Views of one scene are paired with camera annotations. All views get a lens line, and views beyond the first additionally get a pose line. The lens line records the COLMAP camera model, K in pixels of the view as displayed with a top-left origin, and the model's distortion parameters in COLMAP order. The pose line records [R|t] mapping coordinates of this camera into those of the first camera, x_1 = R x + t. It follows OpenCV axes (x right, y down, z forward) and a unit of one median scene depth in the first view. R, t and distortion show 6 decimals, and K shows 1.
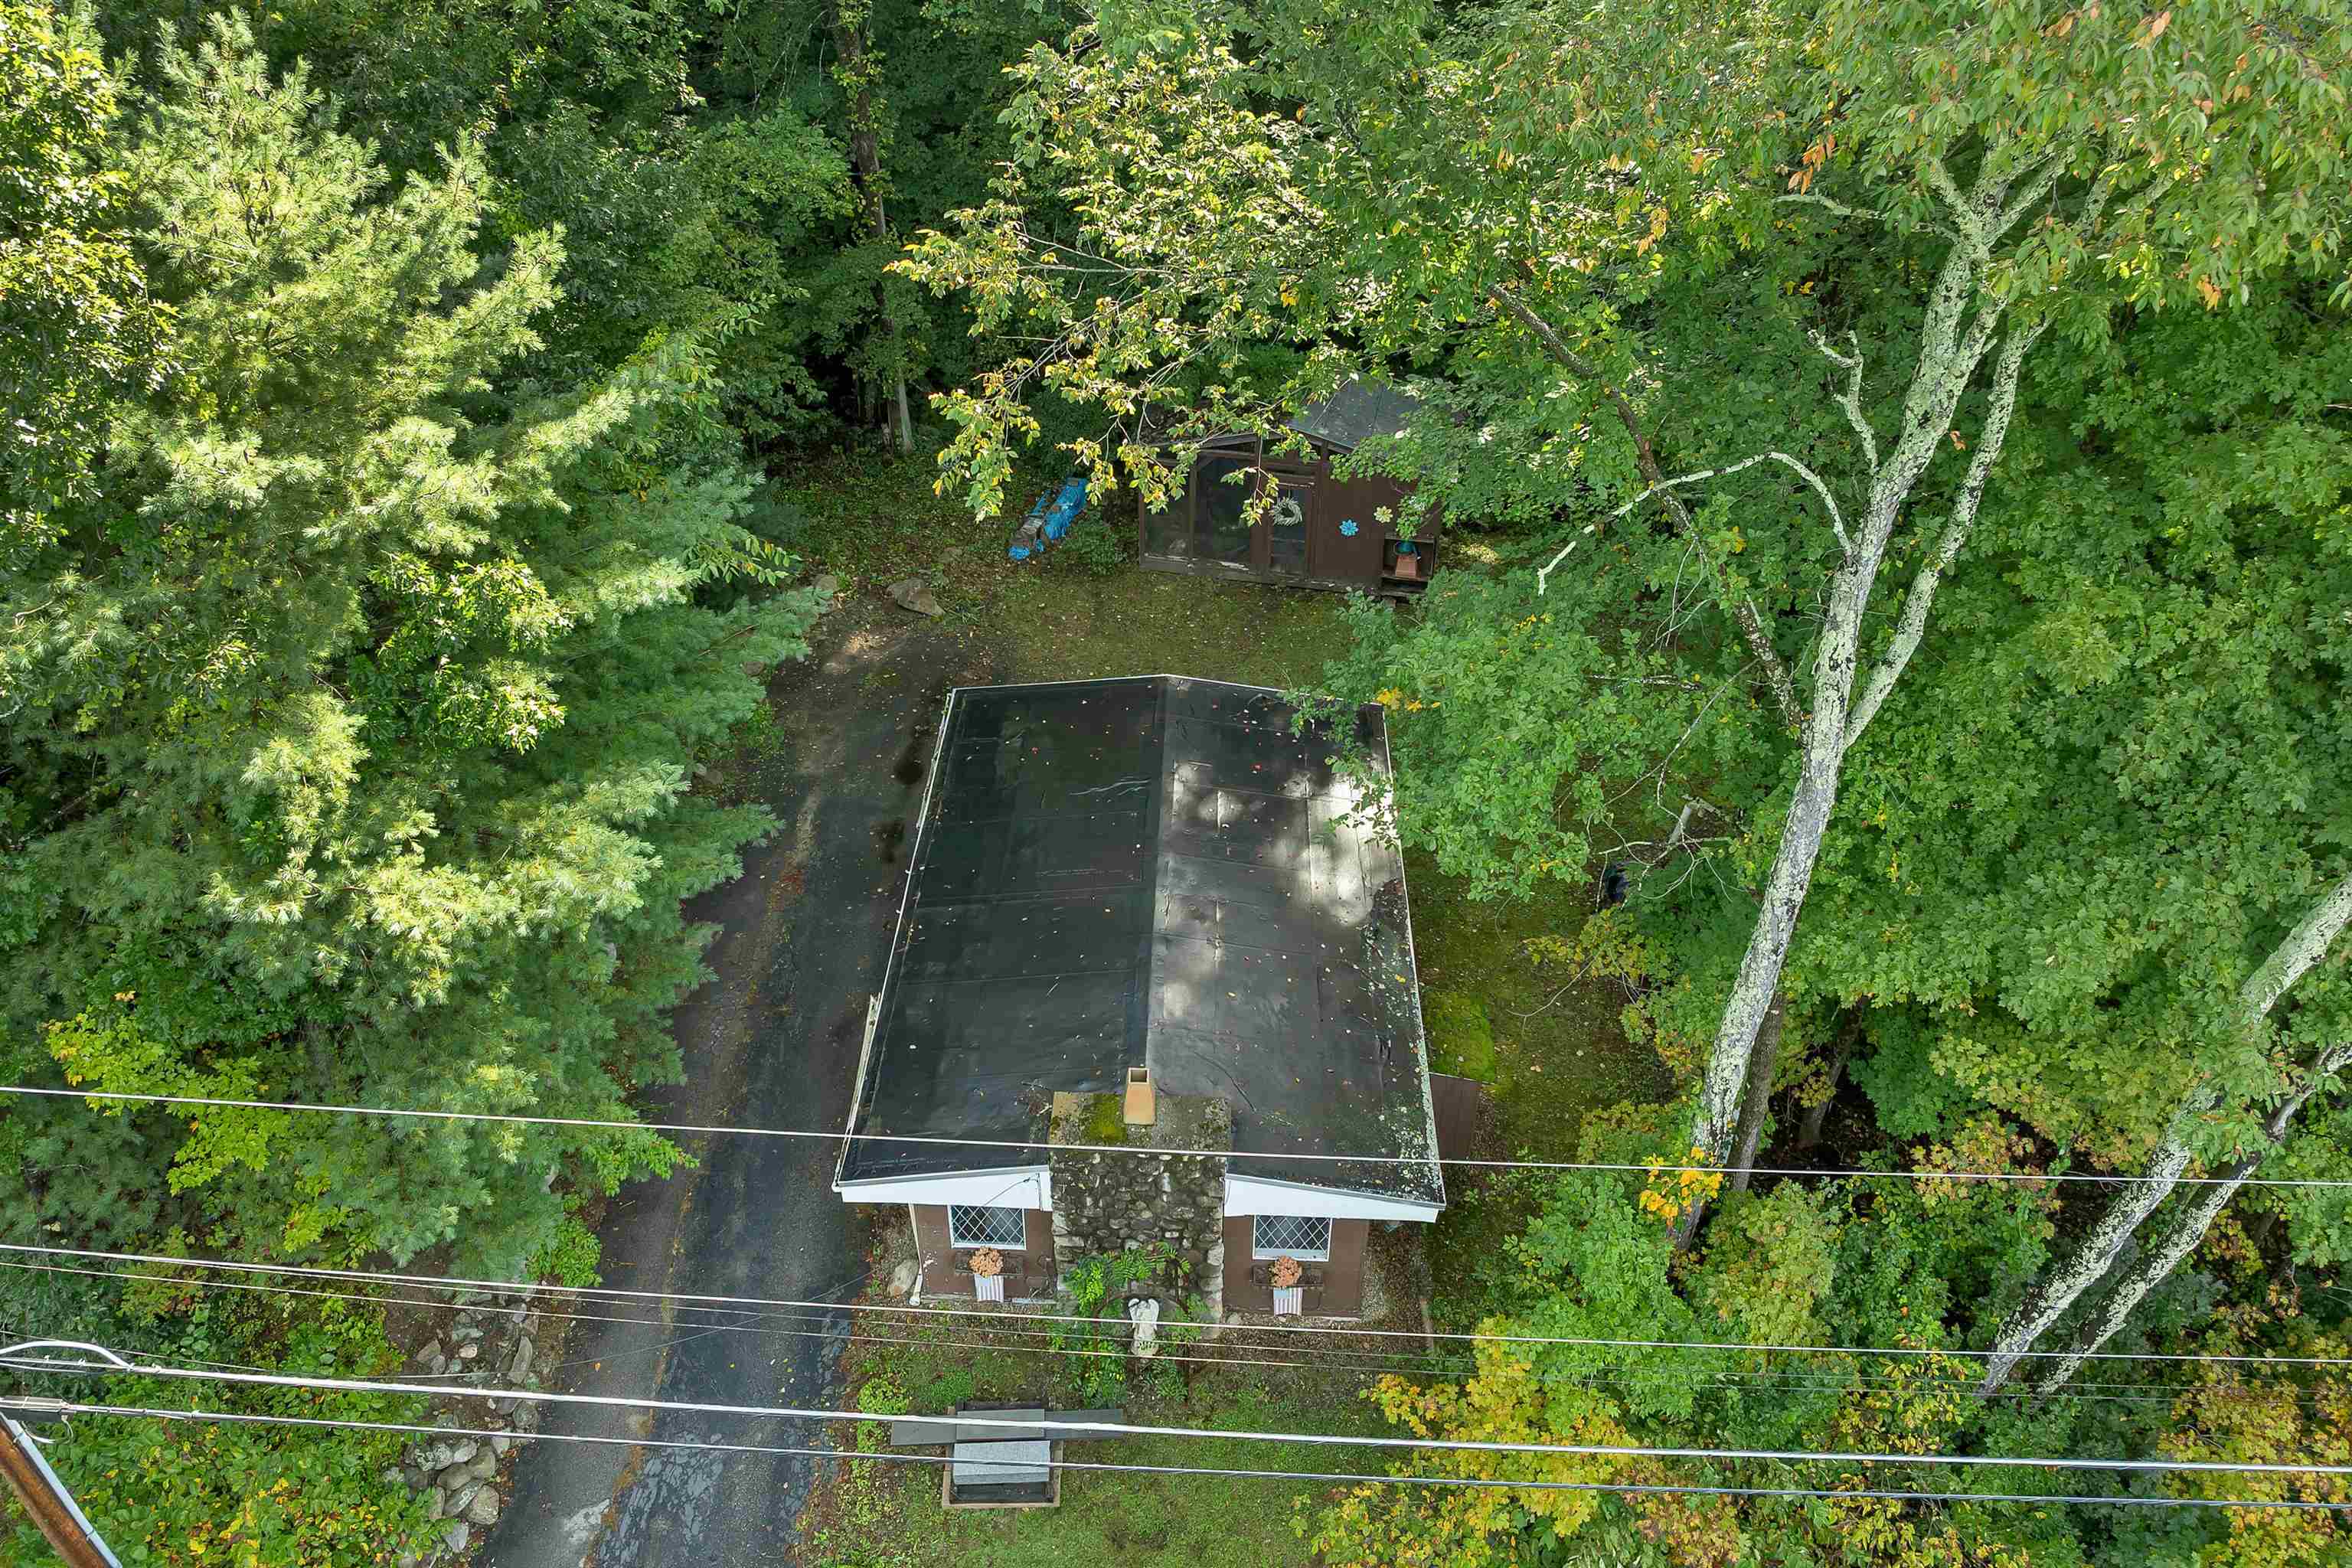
lens RADIAL K [[1570.3, 0, 1176.0], [0, 1570.3, 784.0], [0, 0, 1]] dist [-0.036211, 0.007640]
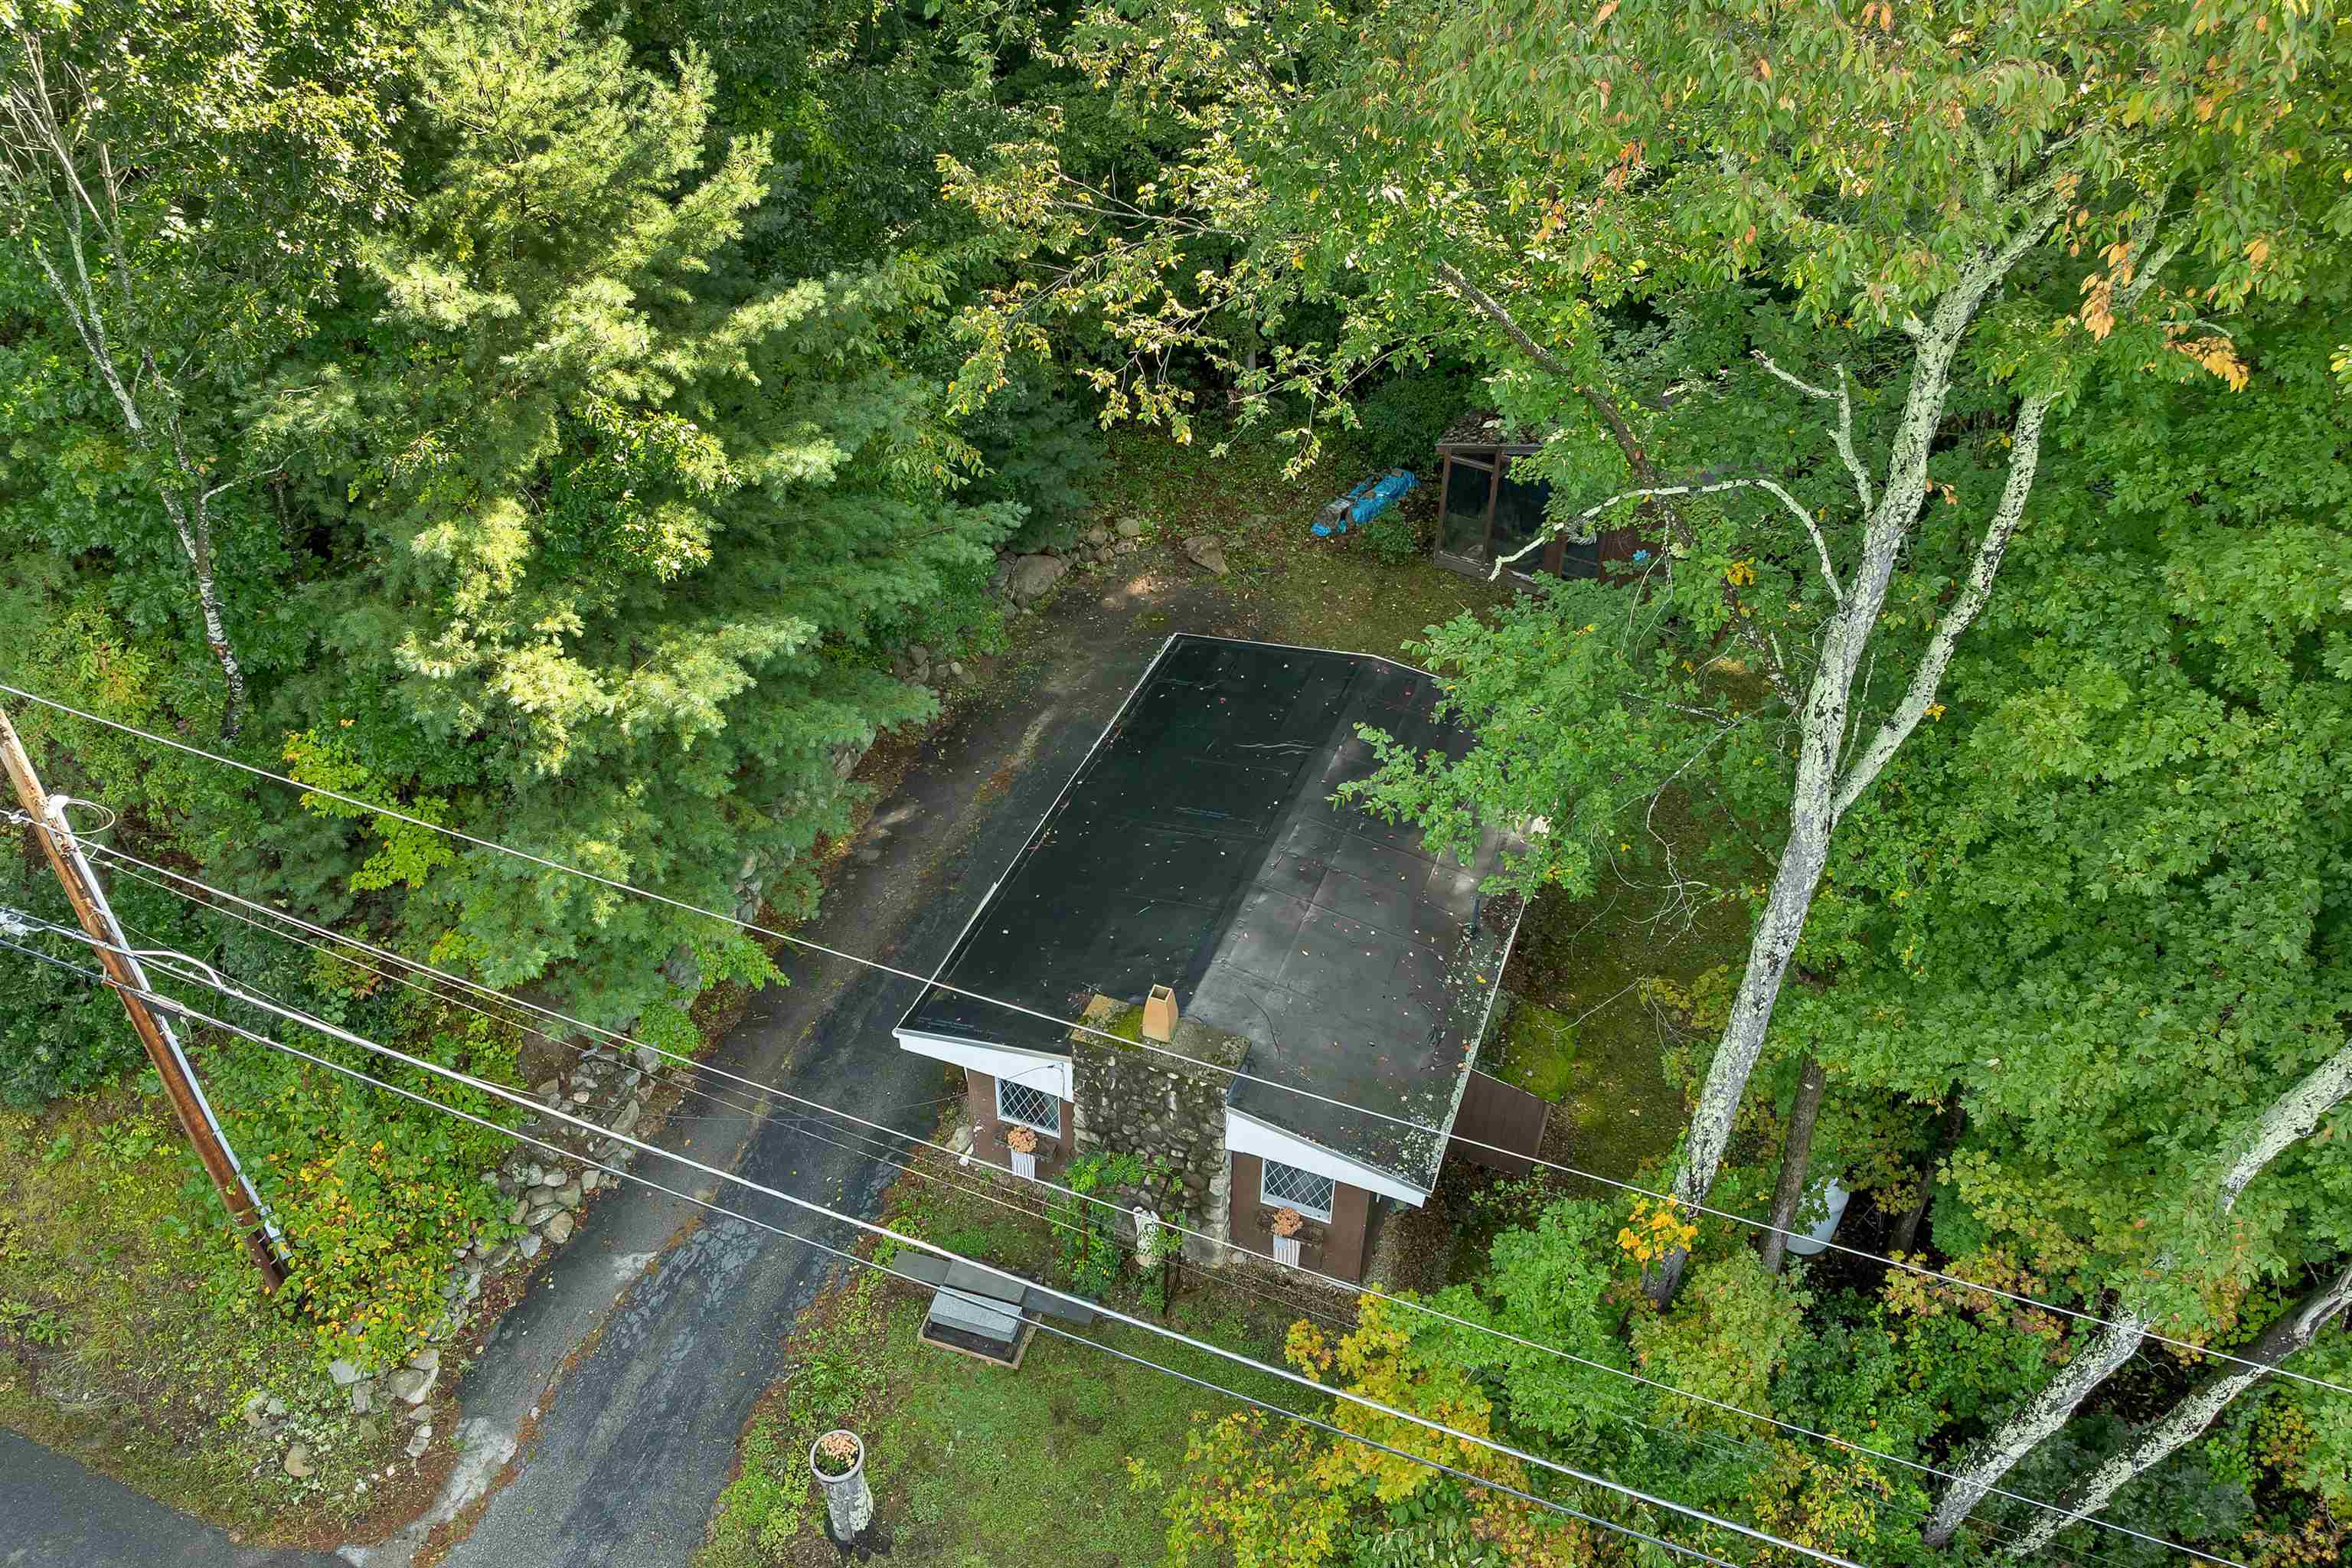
lens RADIAL K [[1557.2, 0, 1176.0], [0, 1557.2, 784.0], [0, 0, 1]] dist [-0.028229, 0.000424]
pose [[0.950185, 0.202181, -0.237214, 0.246067], [-0.201338, 0.979120, 0.028042, 0.018558], [0.237931, 0.021115, 0.971053, -0.028487]]
